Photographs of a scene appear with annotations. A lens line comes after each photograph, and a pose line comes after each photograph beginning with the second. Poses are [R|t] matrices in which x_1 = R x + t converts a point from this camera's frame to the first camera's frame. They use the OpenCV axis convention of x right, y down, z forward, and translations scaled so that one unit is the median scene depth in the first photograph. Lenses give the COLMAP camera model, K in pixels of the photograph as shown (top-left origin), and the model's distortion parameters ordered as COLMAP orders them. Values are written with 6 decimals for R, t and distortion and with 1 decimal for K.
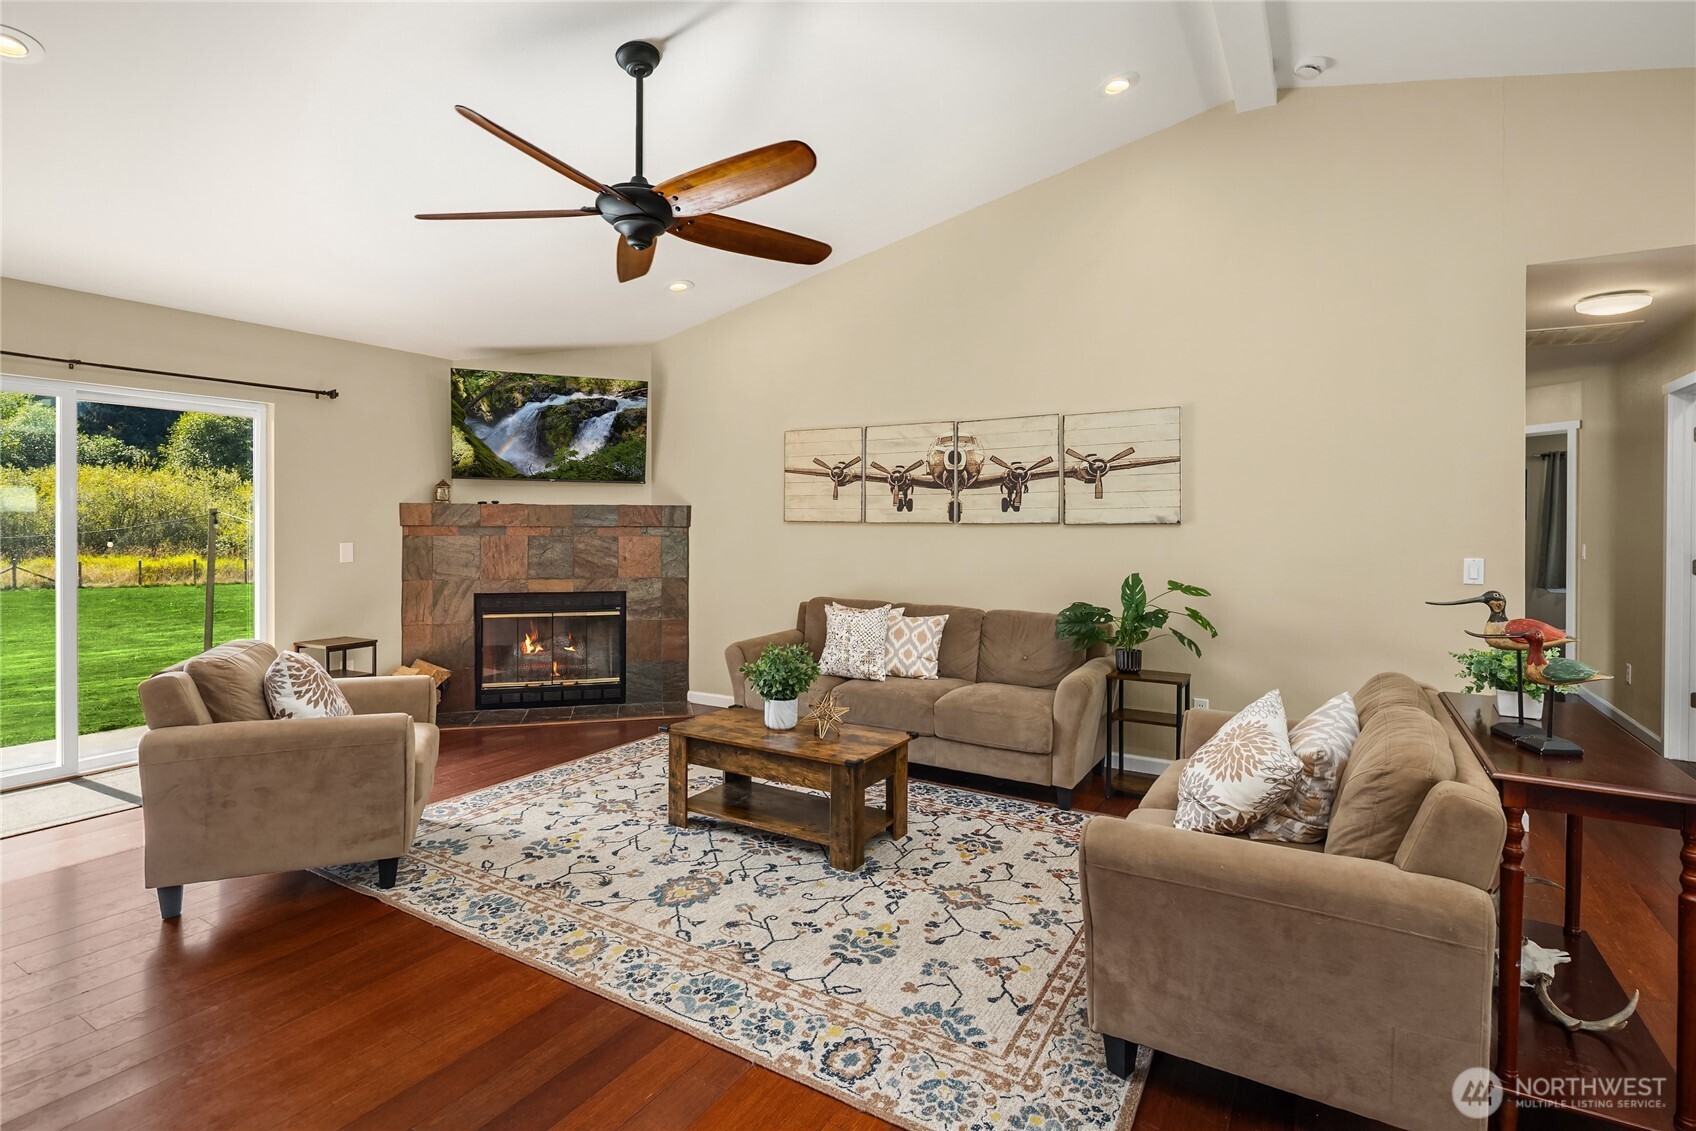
lens RADIAL K [[825.1, 0, 850.4], [0, 825.1, 529.2], [0, 0, 1]] dist [-0.008694, -0.000962]
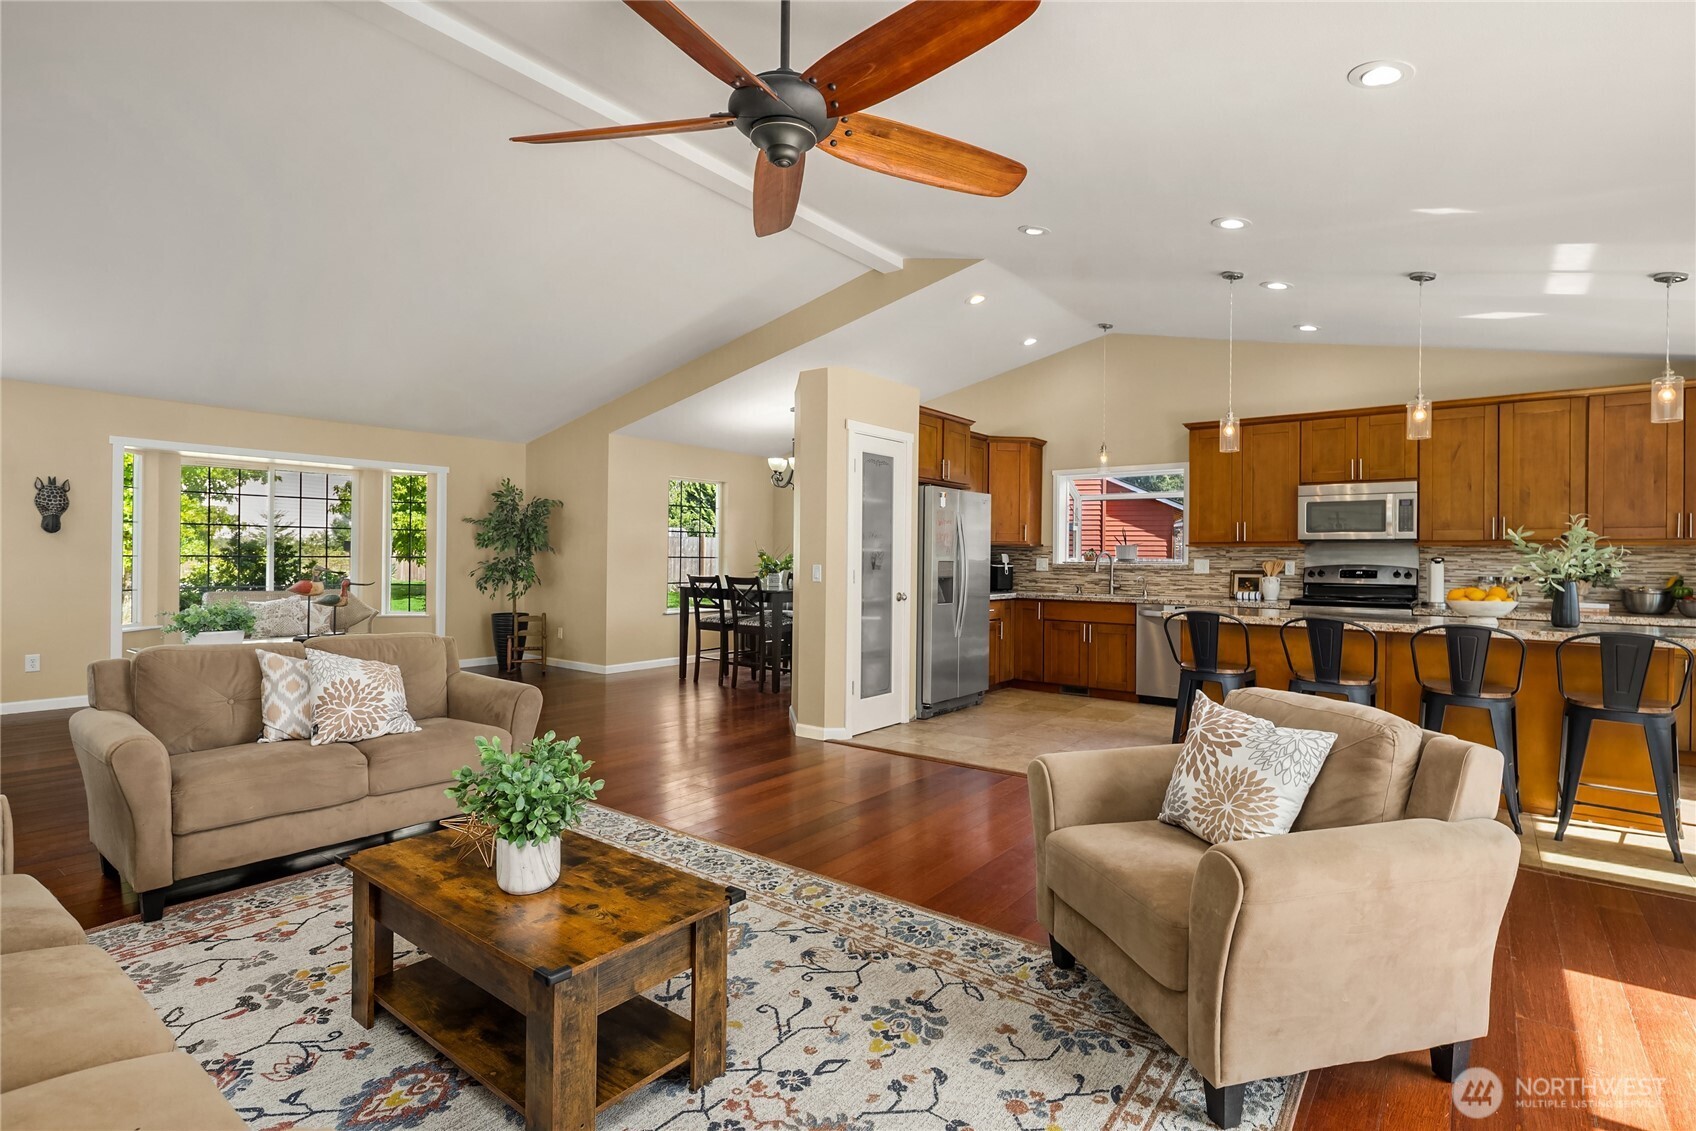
lens RADIAL K [[812.2, 0, 852.7], [0, 812.2, 566.4], [0, 0, 1]] dist [-0.000545, -0.000952]
pose [[-0.993702, -0.017617, 0.110663, -0.271506], [-0.015574, 0.999693, 0.019296, 0.009466], [-0.110969, 0.017451, -0.993671, 1.151575]]
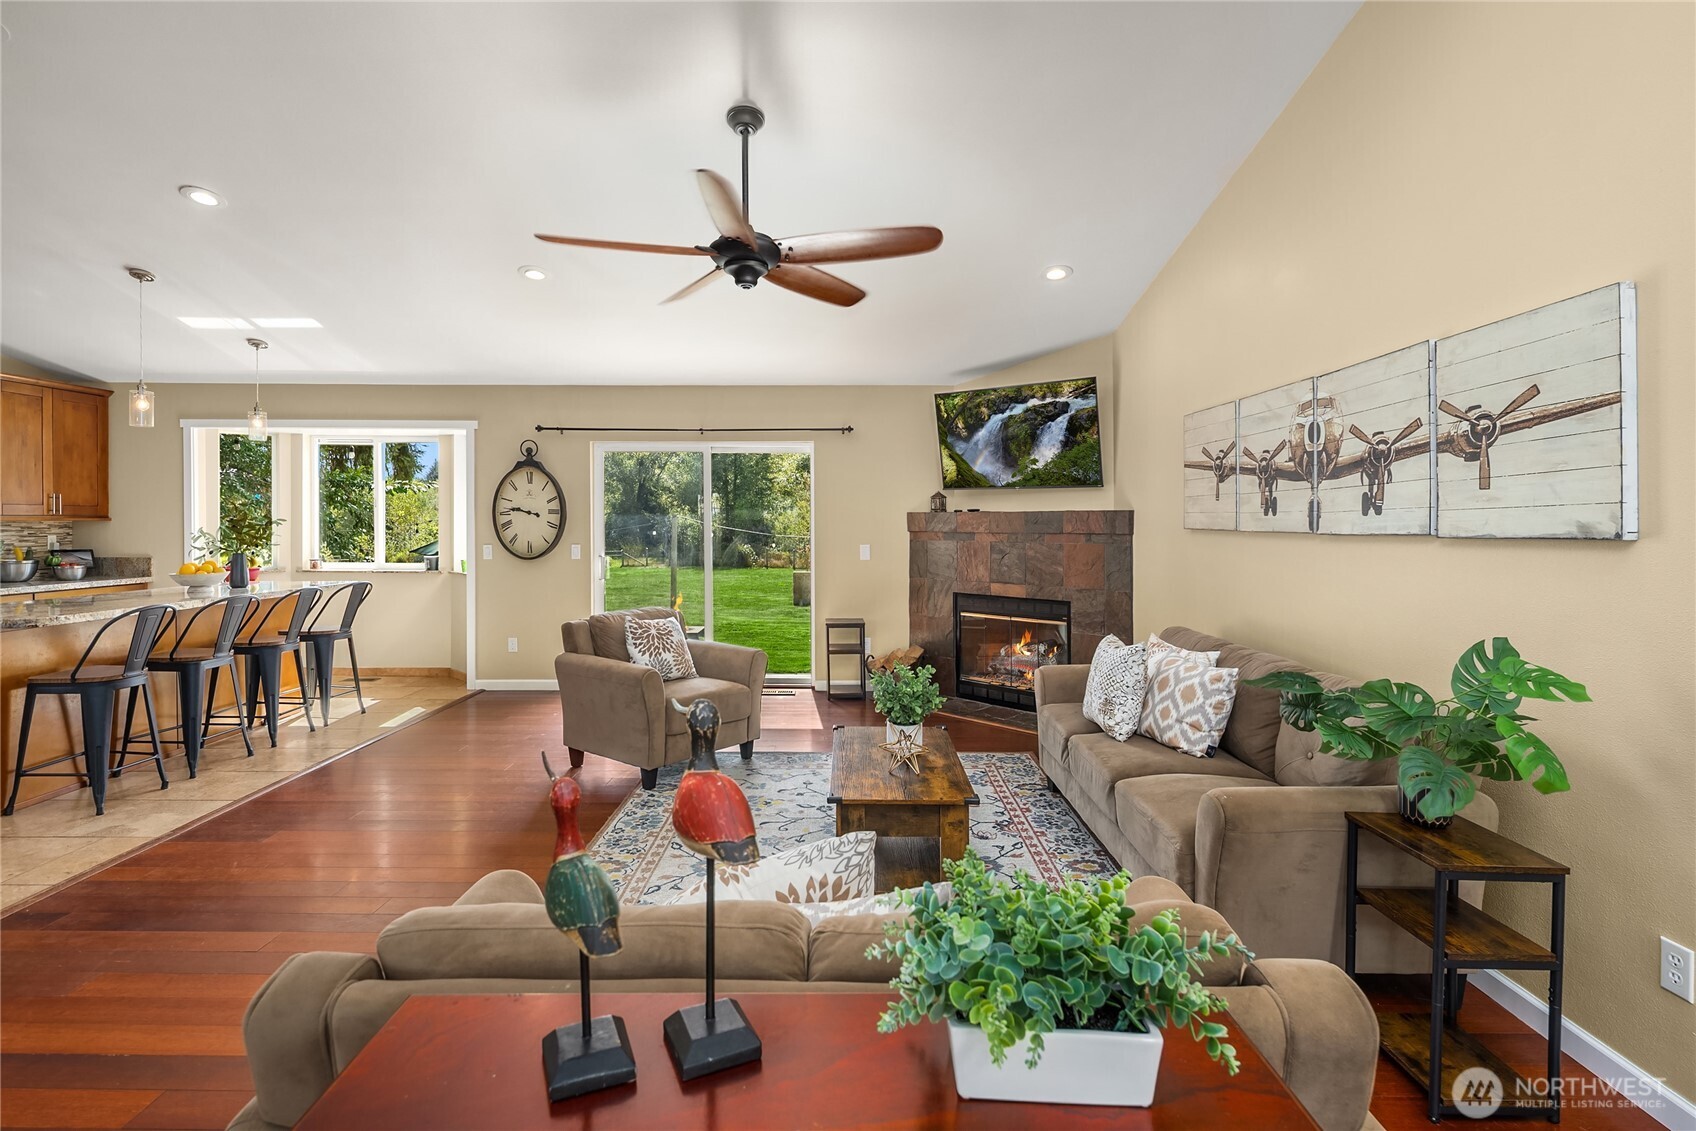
lens RADIAL K [[825.1, 0, 850.4], [0, 825.1, 529.2], [0, 0, 1]] dist [-0.008694, -0.000962]
pose [[0.517799, 0.003296, -0.855496, 0.509648], [-0.005453, 0.999985, 0.000552, -0.008901], [0.855485, 0.004379, 0.517809, 0.360006]]
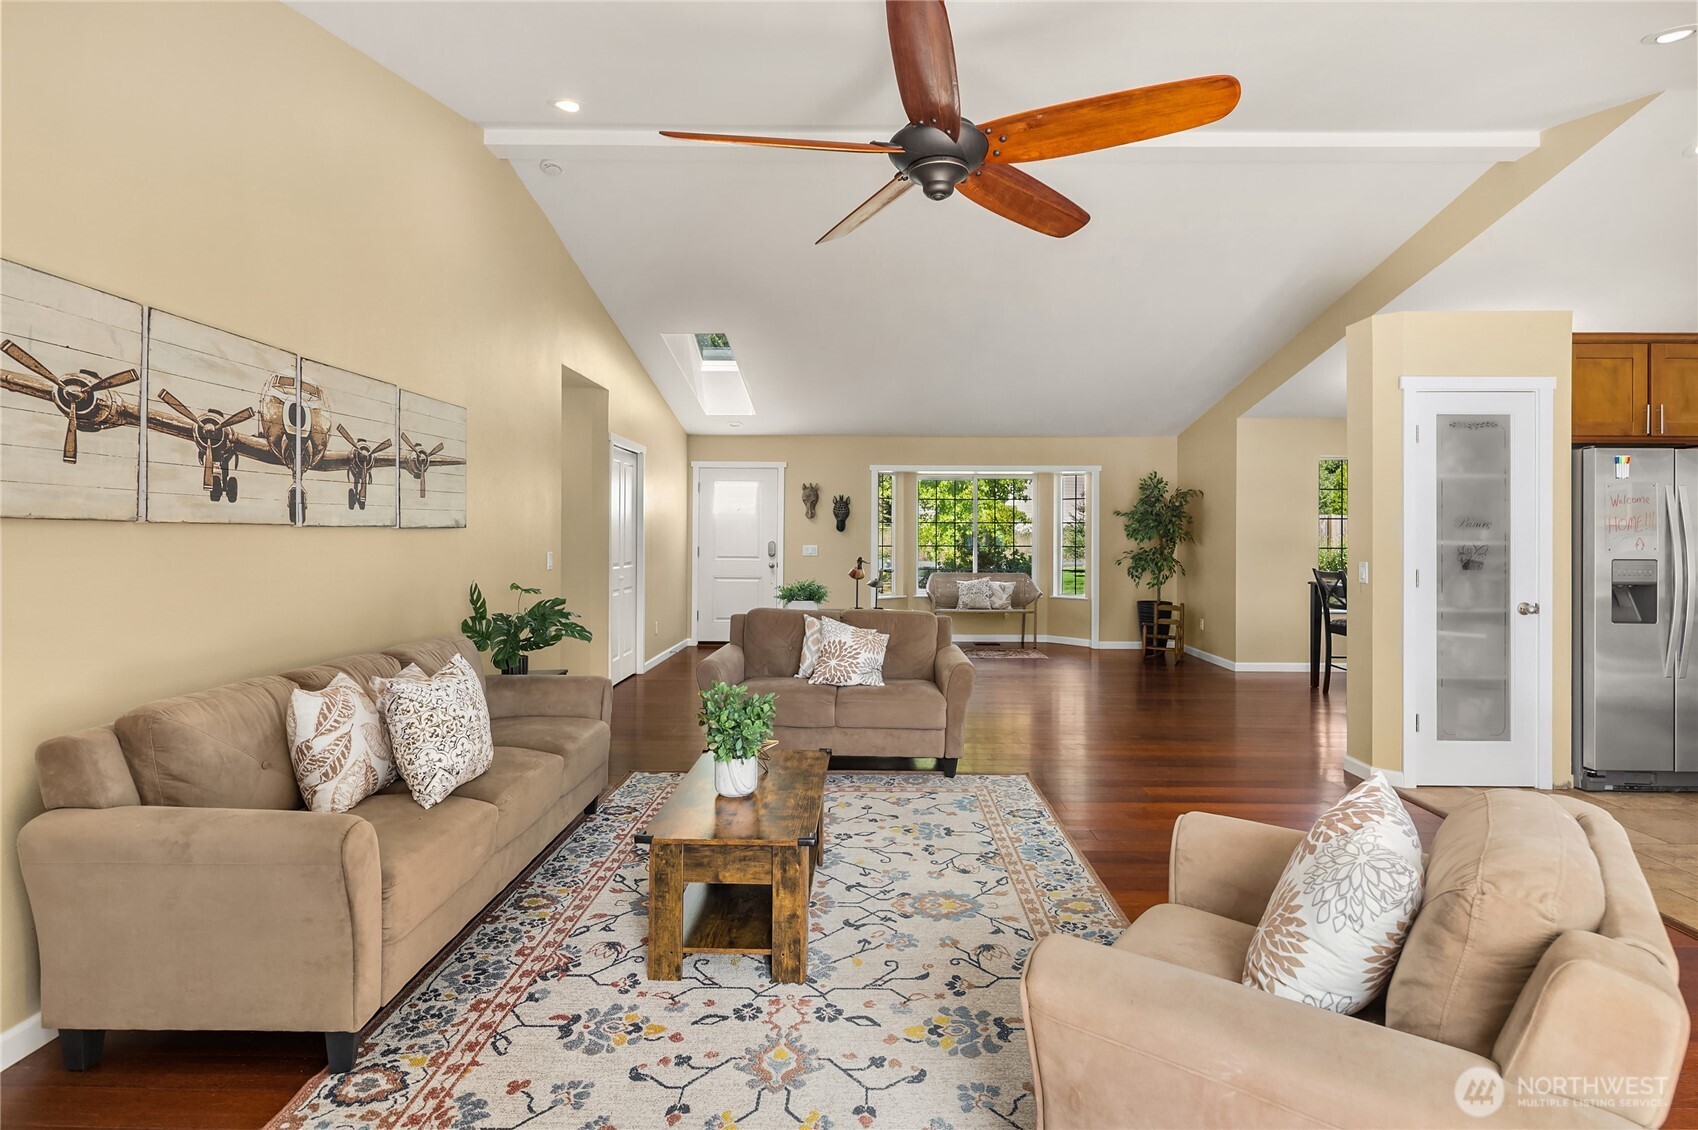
lens RADIAL K [[820.7, 0, 863.5], [0, 820.7, 540.9], [0, 0, 1]] dist [0.002933, -0.000032]
pose [[-0.511055, -0.014771, 0.859421, -0.613548], [-0.003279, 0.999879, 0.015236, -0.006608], [-0.859542, 0.004968, -0.511041, 0.982954]]
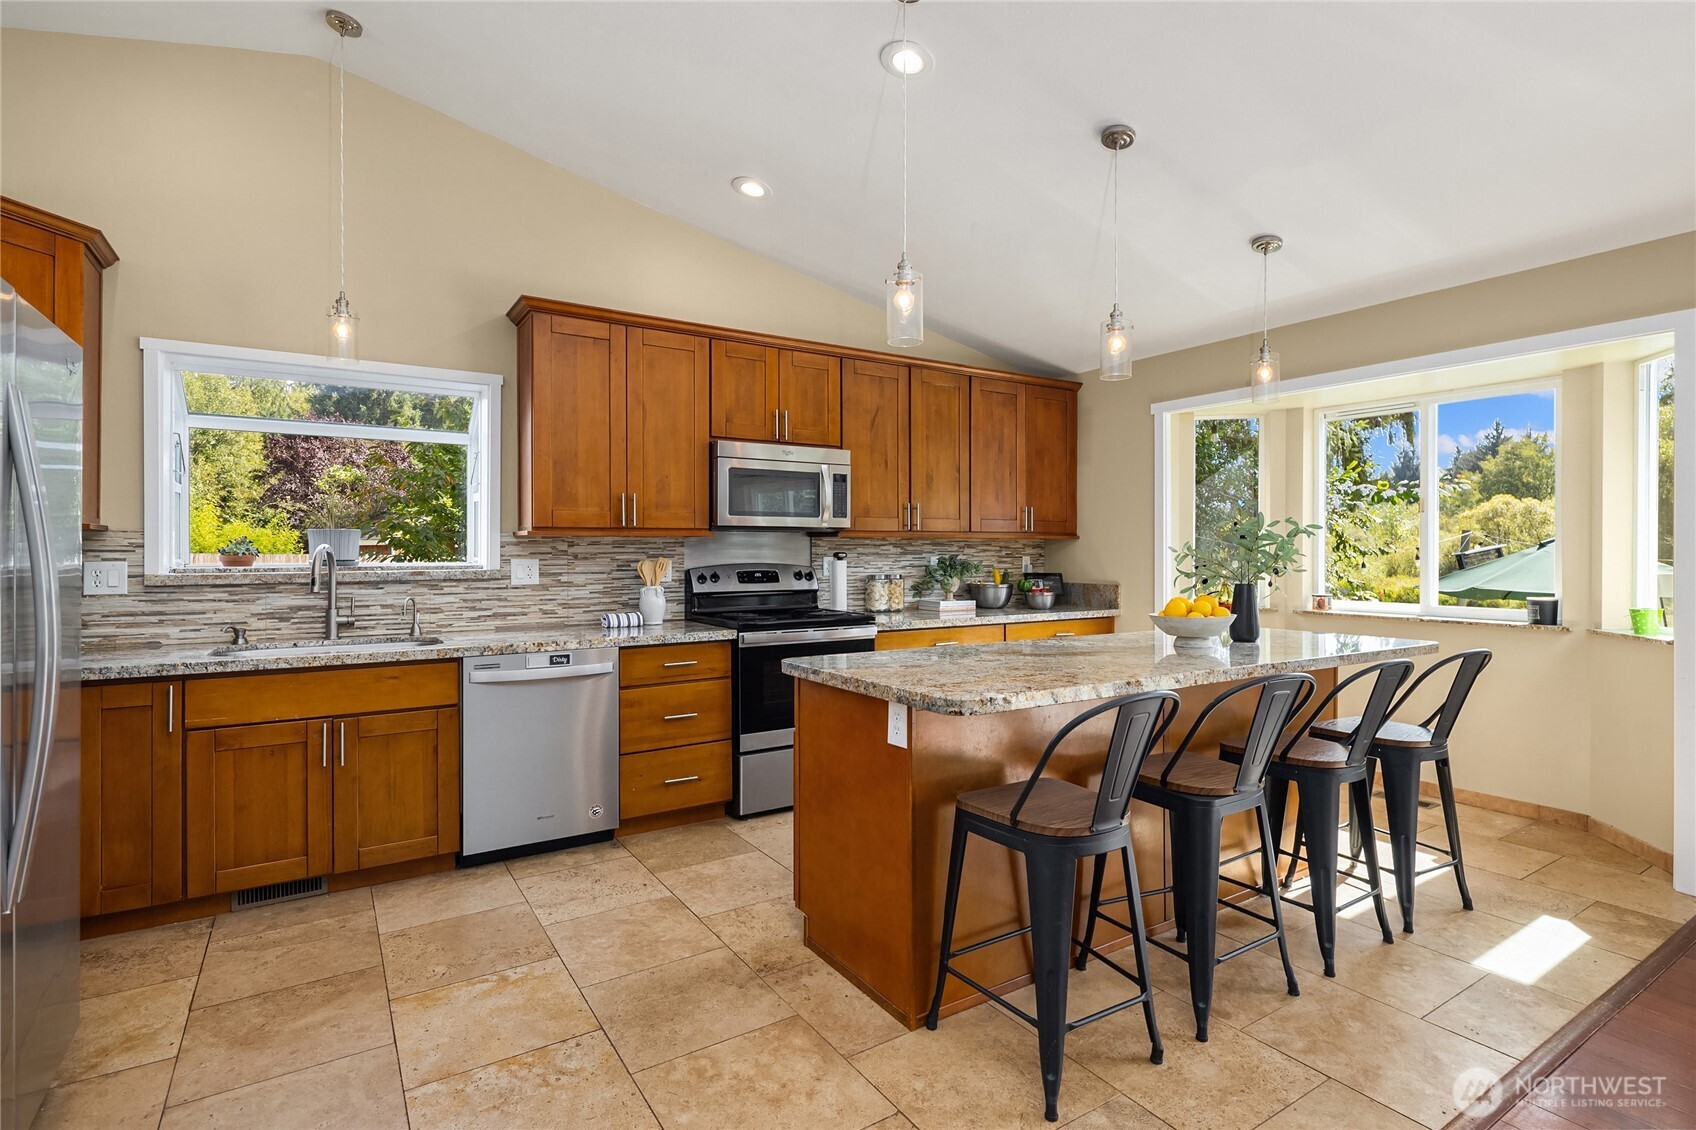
lens RADIAL K [[818.1, 0, 851.4], [0, 818.1, 556.1], [0, 0, 1]] dist [0.000933, -0.001089]
pose [[-0.446655, -0.000686, -0.894706, -0.157306], [-0.008052, 0.999962, 0.003253, 0.007248], [0.894670, 0.008657, -0.446643, 0.233747]]
